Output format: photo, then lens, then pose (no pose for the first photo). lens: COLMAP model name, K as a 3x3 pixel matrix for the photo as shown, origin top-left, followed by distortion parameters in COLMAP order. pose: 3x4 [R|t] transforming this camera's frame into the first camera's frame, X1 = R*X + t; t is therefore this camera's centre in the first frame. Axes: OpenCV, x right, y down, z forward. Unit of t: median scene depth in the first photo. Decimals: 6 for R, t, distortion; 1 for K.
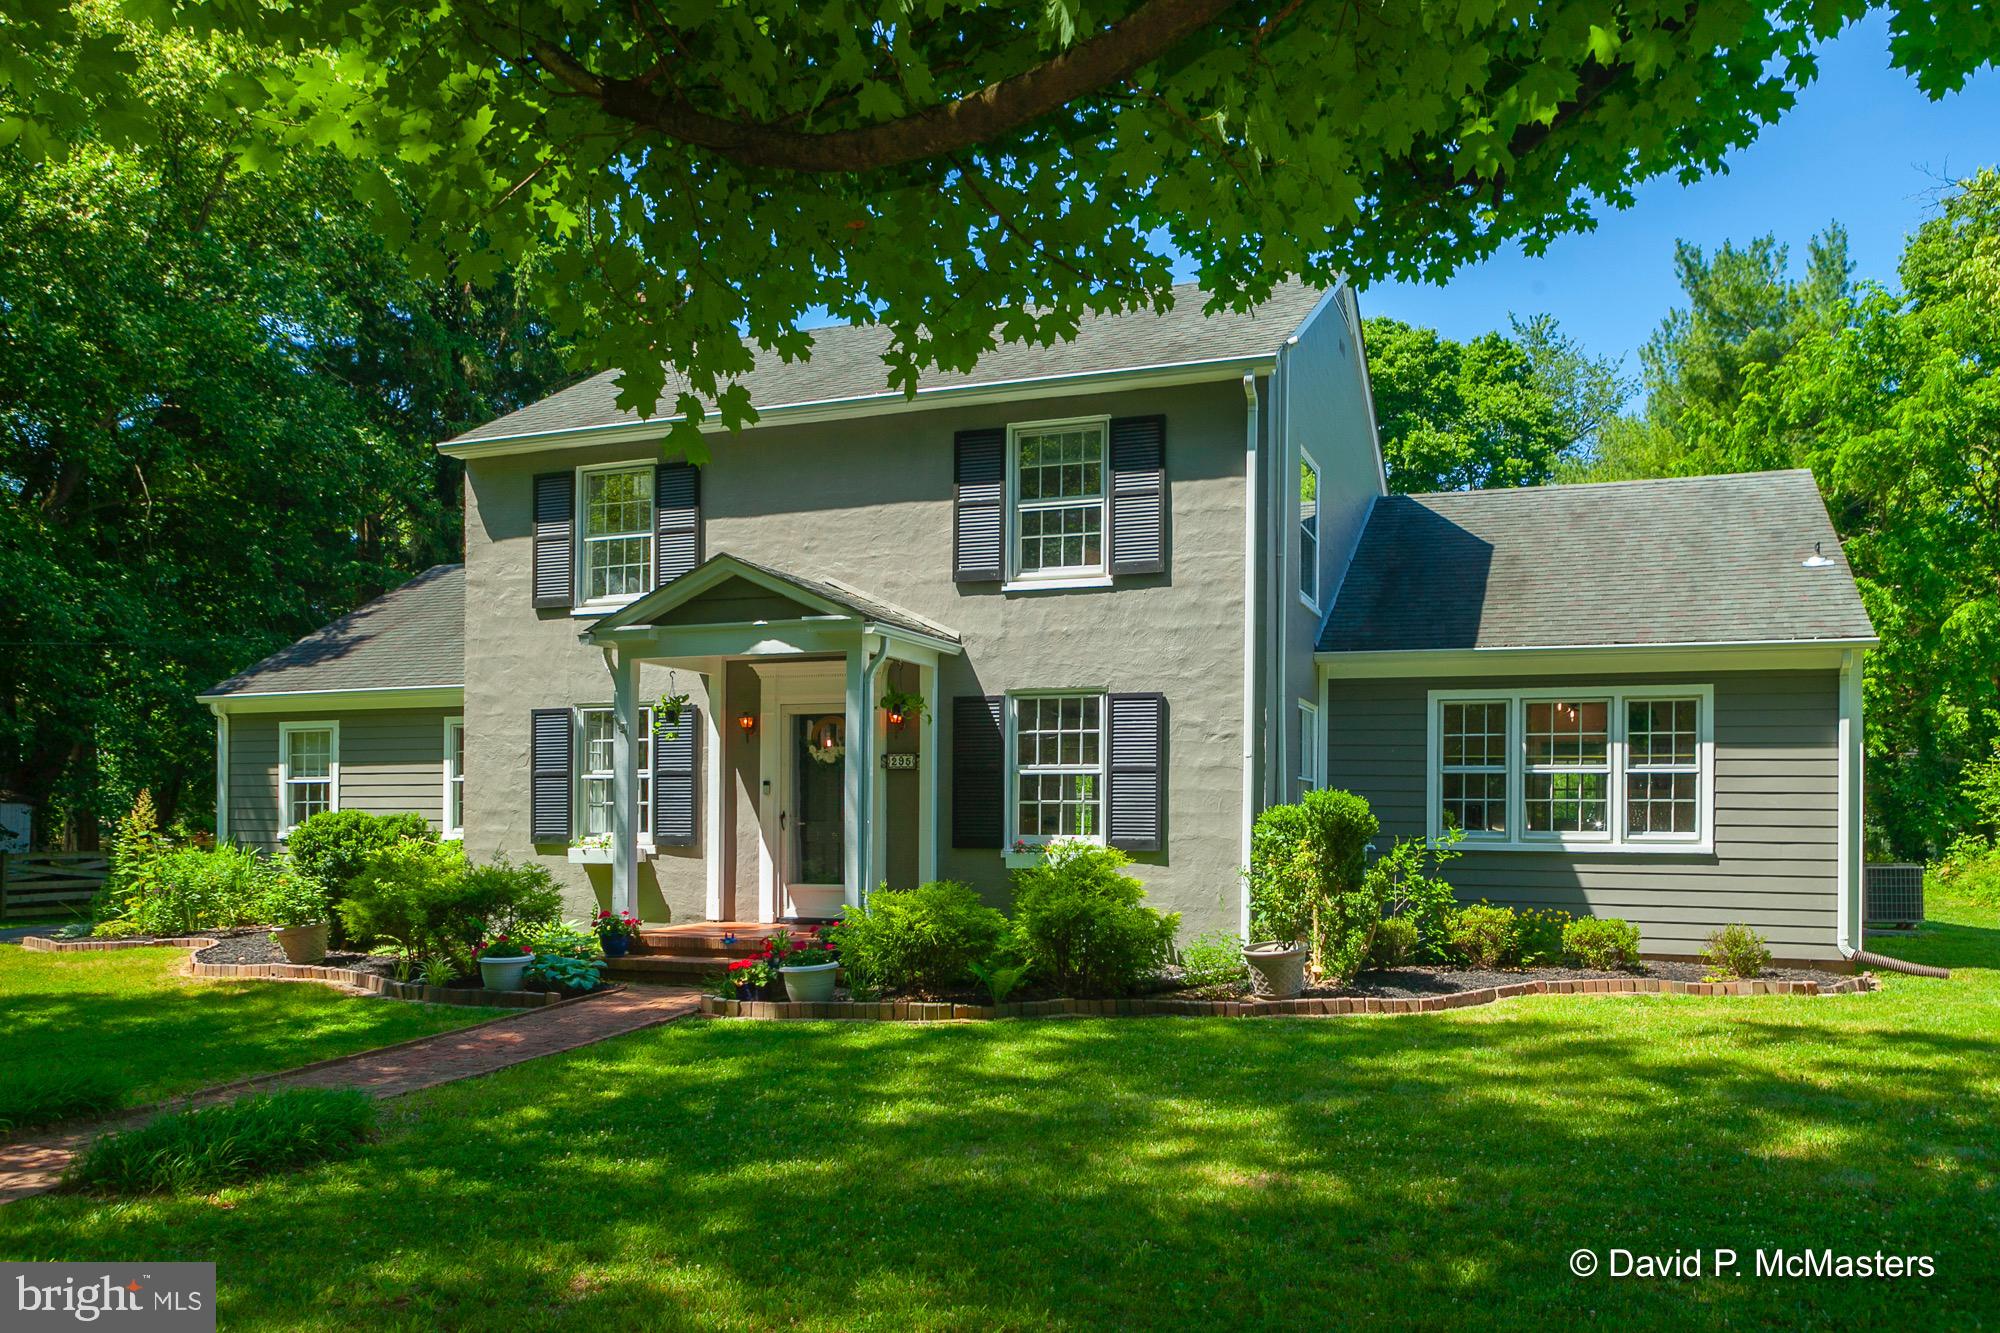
lens RADIAL K [[1475.5, 0, 998.5], [0, 1475.5, 808.4], [0, 0, 1]] dist [-0.030582, 0.009697]
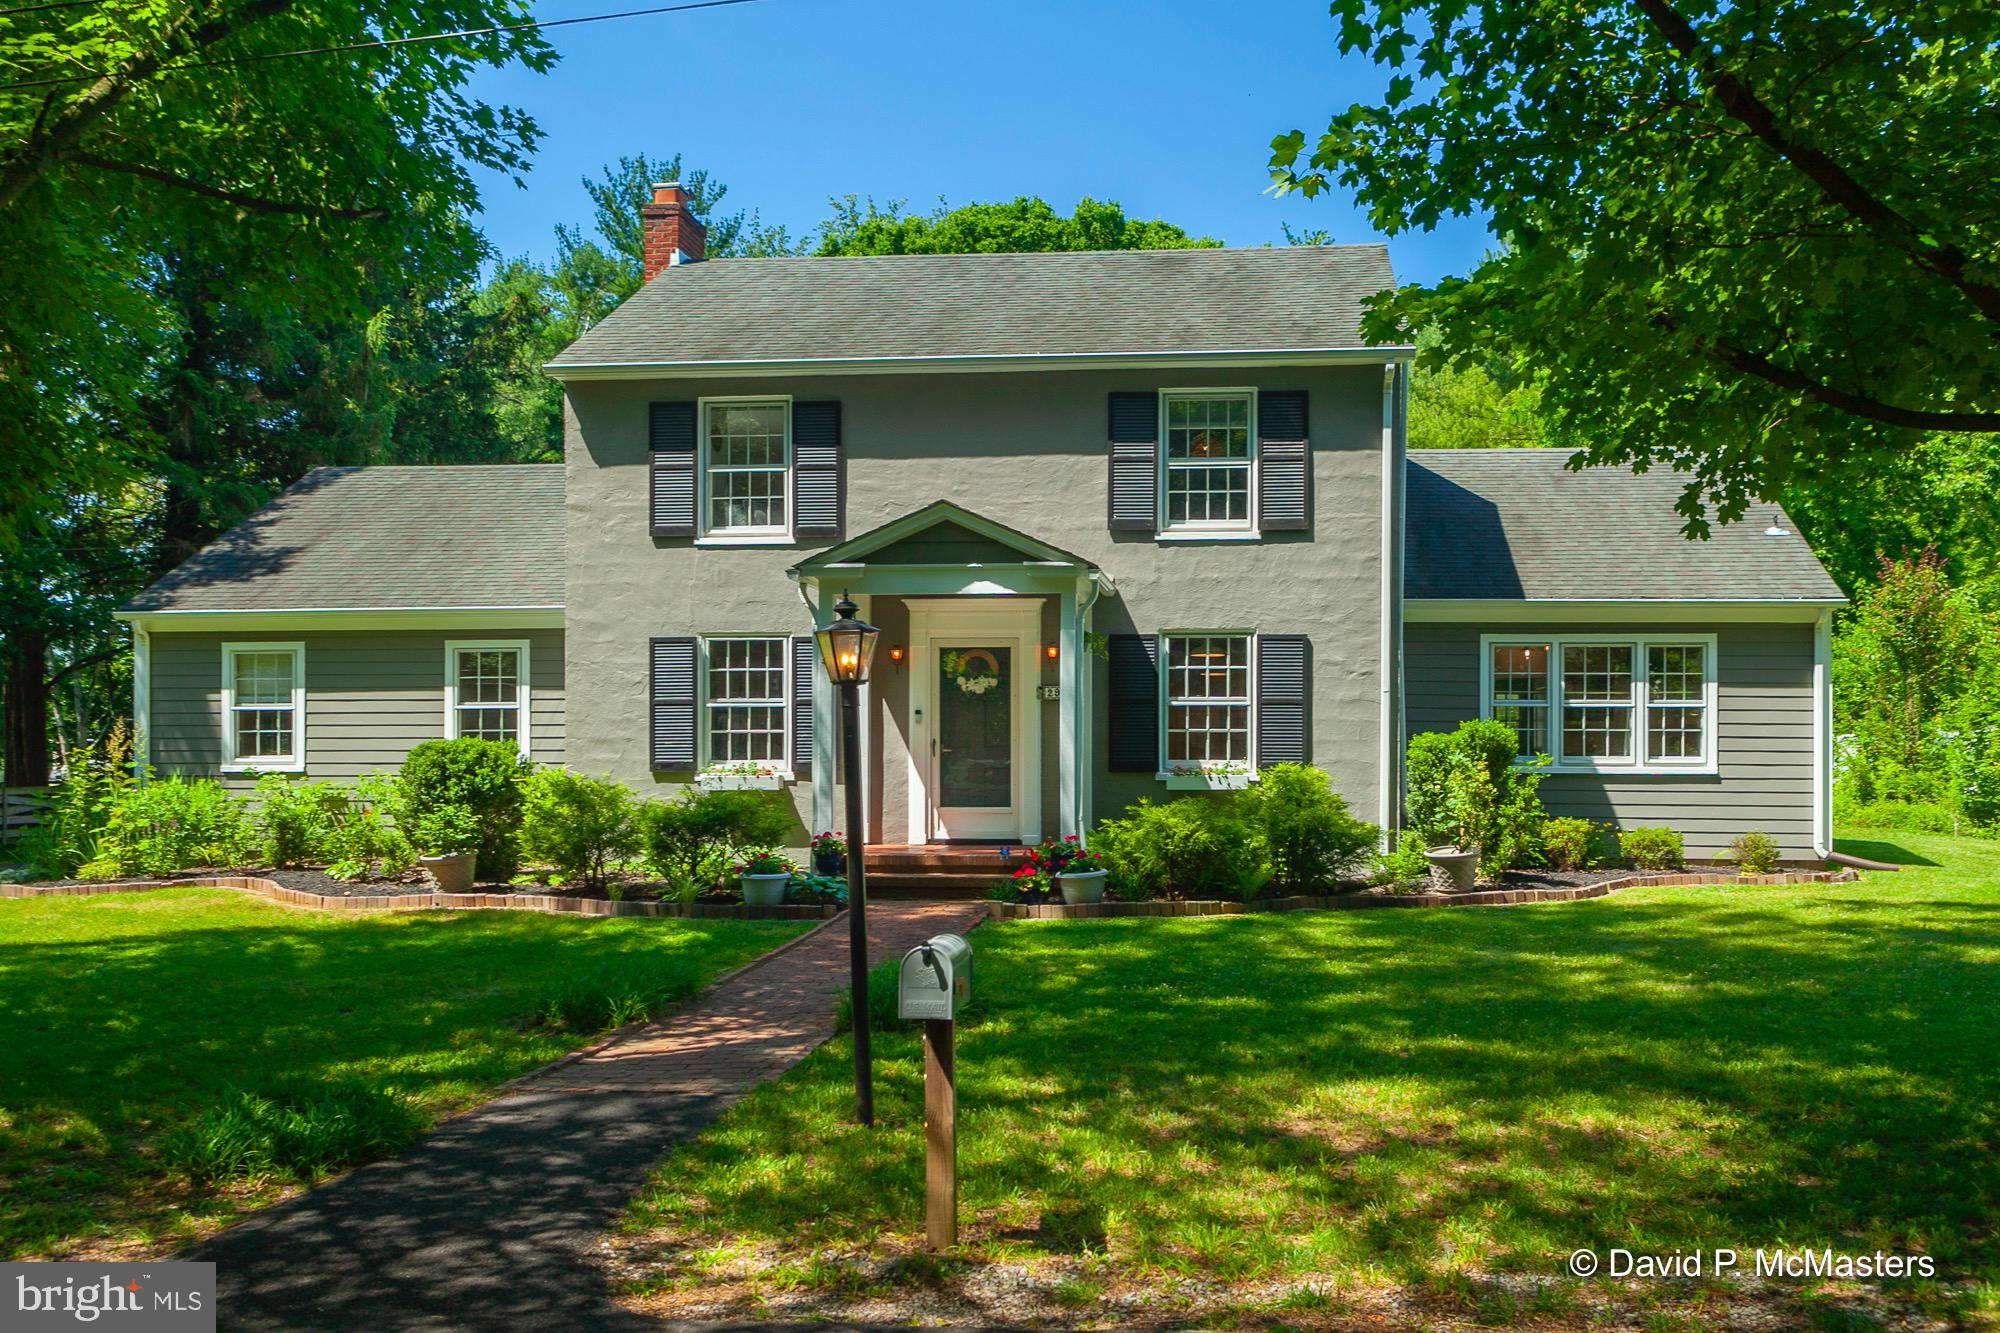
lens RADIAL K [[1745.7, 0, 998.3], [0, 1745.7, 737.6], [0, 0, 1]] dist [0.004597, -0.002673]
pose [[0.966933, 0.001123, 0.255027, -0.442939], [0.000284, 0.999985, -0.005481, 0.008236], [-0.255029, 0.005372, 0.966918, -0.235574]]
